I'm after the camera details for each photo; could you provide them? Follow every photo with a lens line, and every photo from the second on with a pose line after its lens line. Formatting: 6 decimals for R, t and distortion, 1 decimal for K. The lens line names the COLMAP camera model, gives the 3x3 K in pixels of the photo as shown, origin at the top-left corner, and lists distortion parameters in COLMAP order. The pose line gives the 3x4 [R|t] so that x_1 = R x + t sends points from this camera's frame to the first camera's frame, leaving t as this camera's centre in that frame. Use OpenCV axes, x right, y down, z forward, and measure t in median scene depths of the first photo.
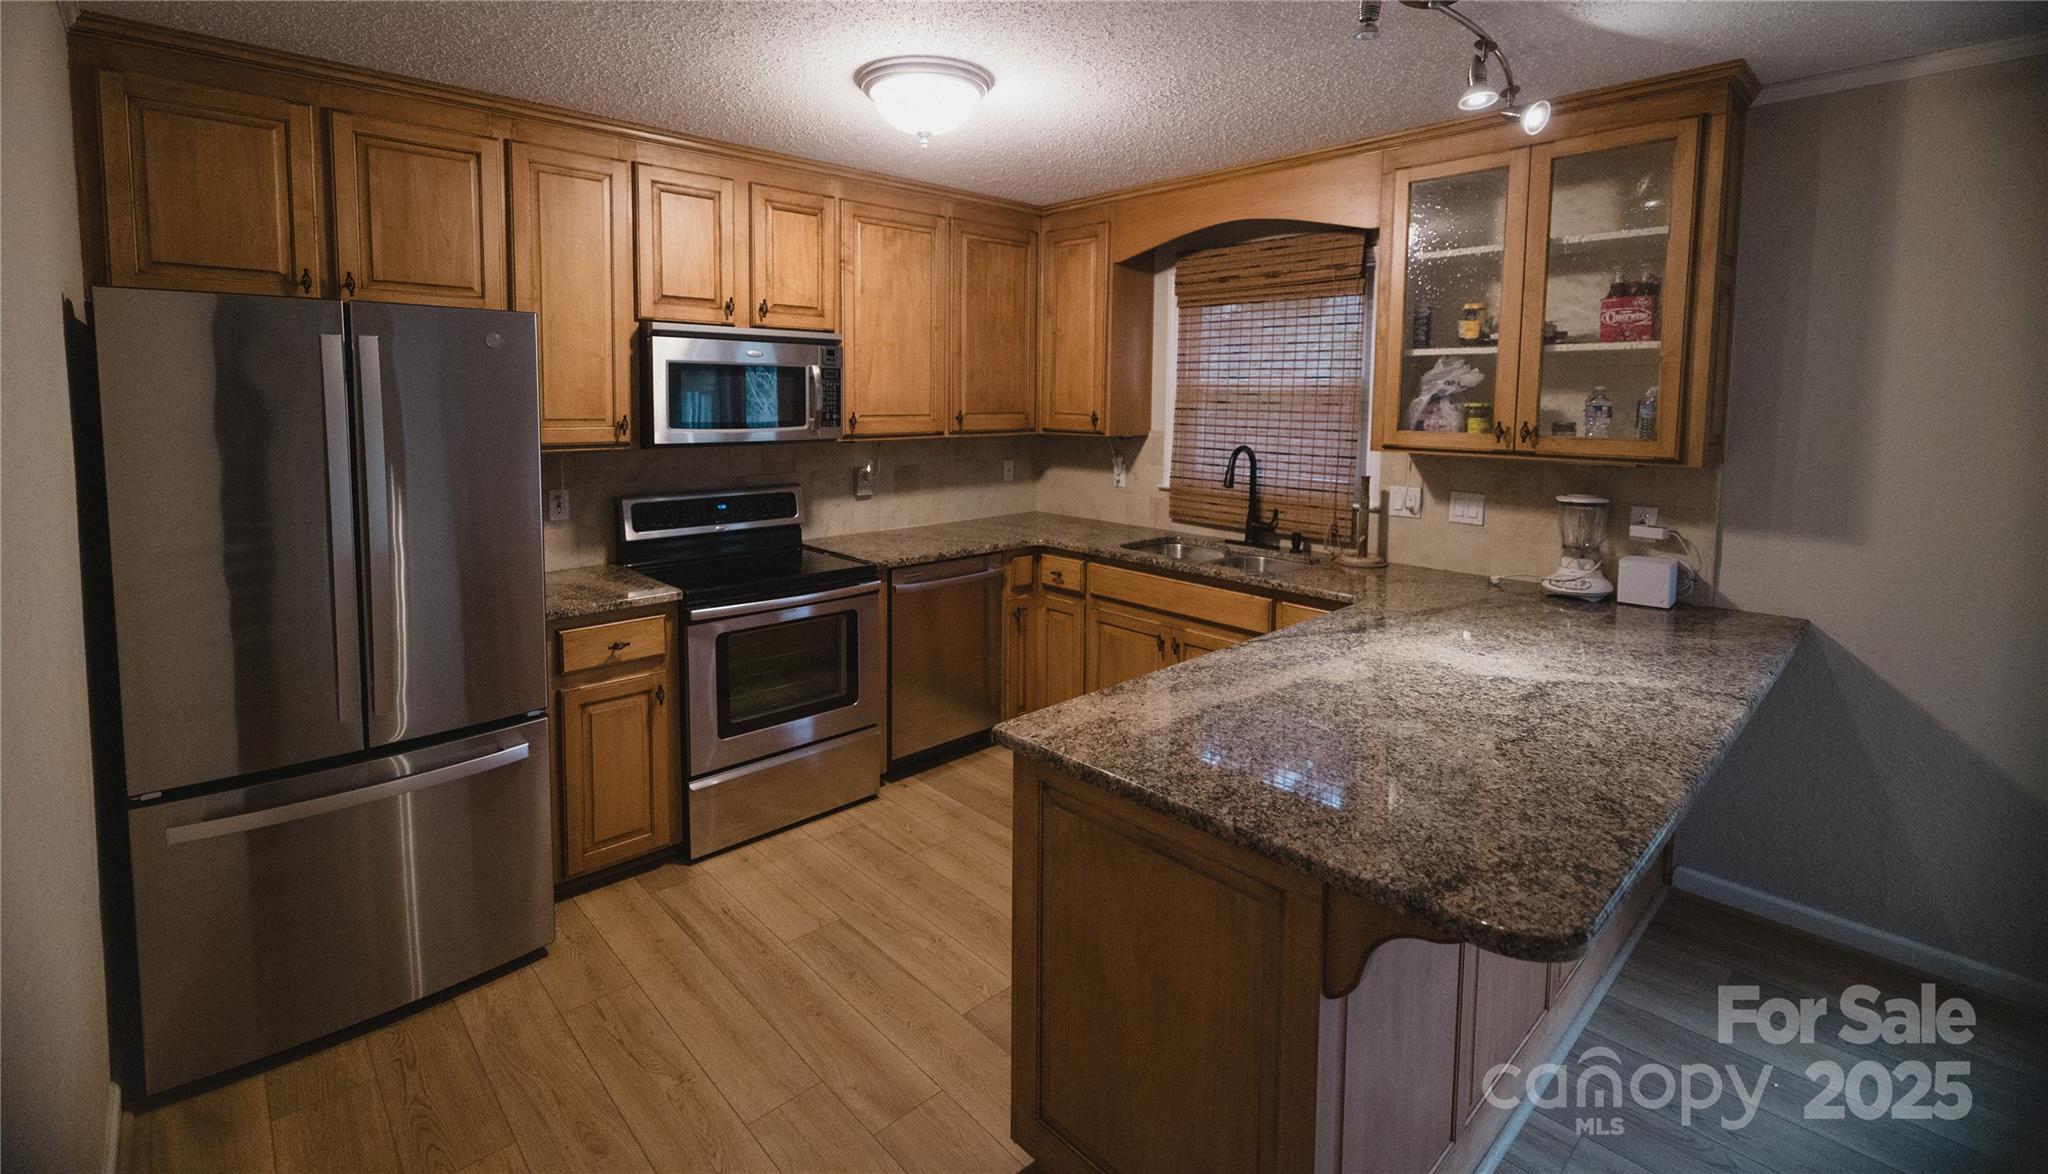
lens RADIAL K [[894.0, 0, 981.5], [0, 894.0, 461.3], [0, 0, 1]] dist [0.004057, 0.000154]
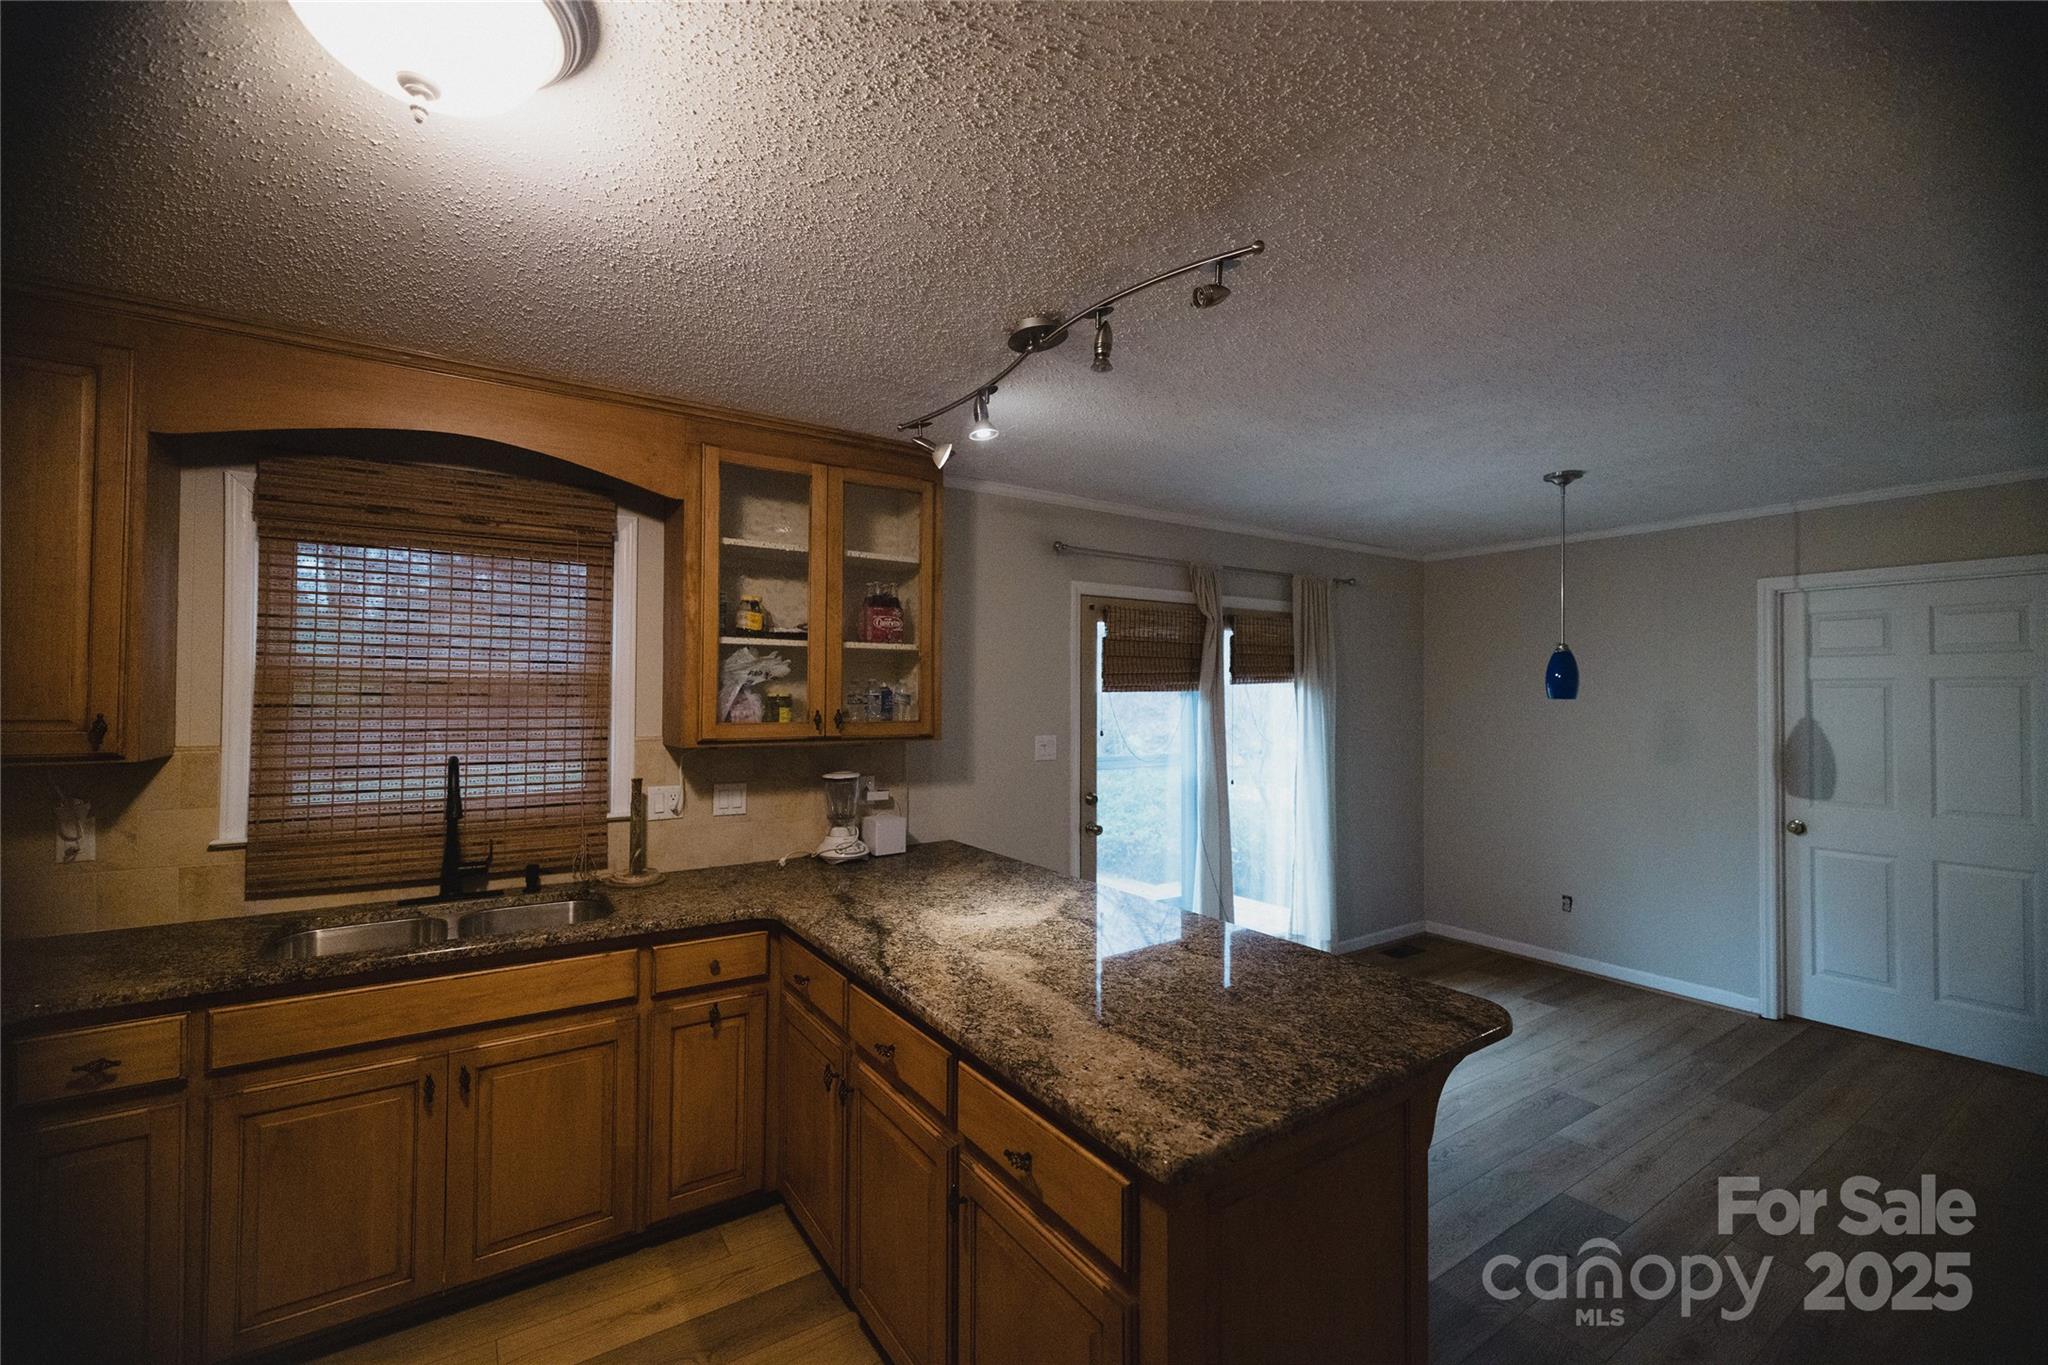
lens RADIAL K [[857.0, 0, 1033.7], [0, 857.0, 682.1], [0, 0, 1]] dist [0.000289, 0.000138]
pose [[0.128971, 0.007484, 0.991620, -0.381034], [0.068828, 0.997492, -0.016481, -0.040893], [-0.989257, 0.070377, 0.128132, 0.574349]]
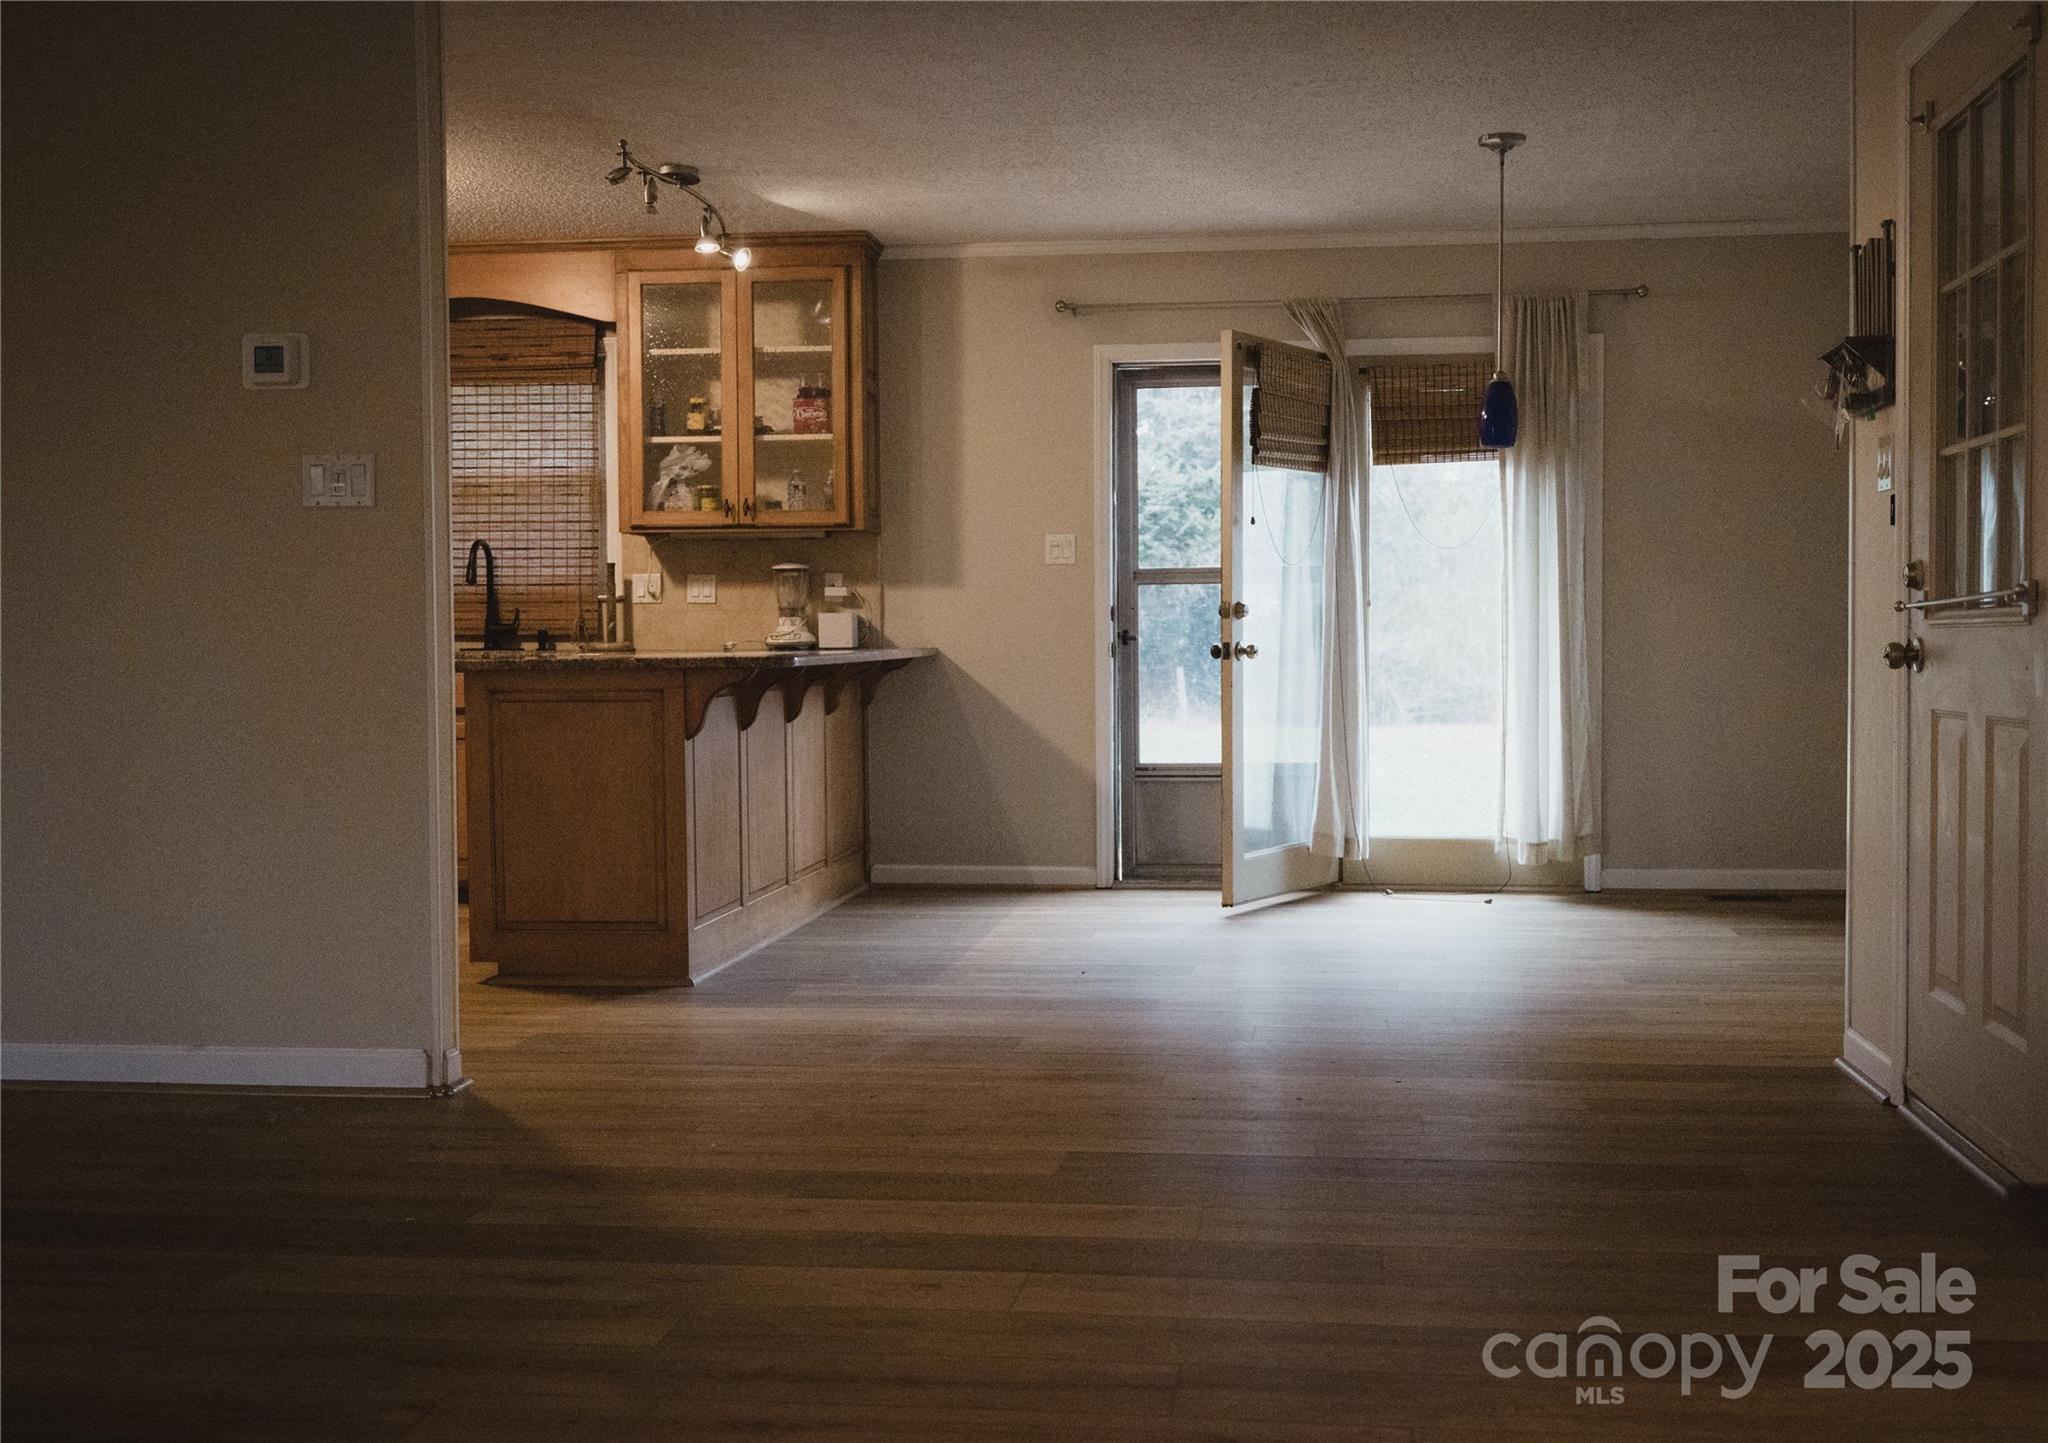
lens RADIAL K [[2222.7, 0, 1130.8], [0, 2222.7, 752.6], [0, 0, 1]] dist [-0.024058, 0.000000]
pose [[0.741179, -0.045223, 0.669783, -0.928370], [0.060954, 0.998141, -0.000059, 0.299470], [-0.668535, 0.040870, 0.742557, -1.403097]]
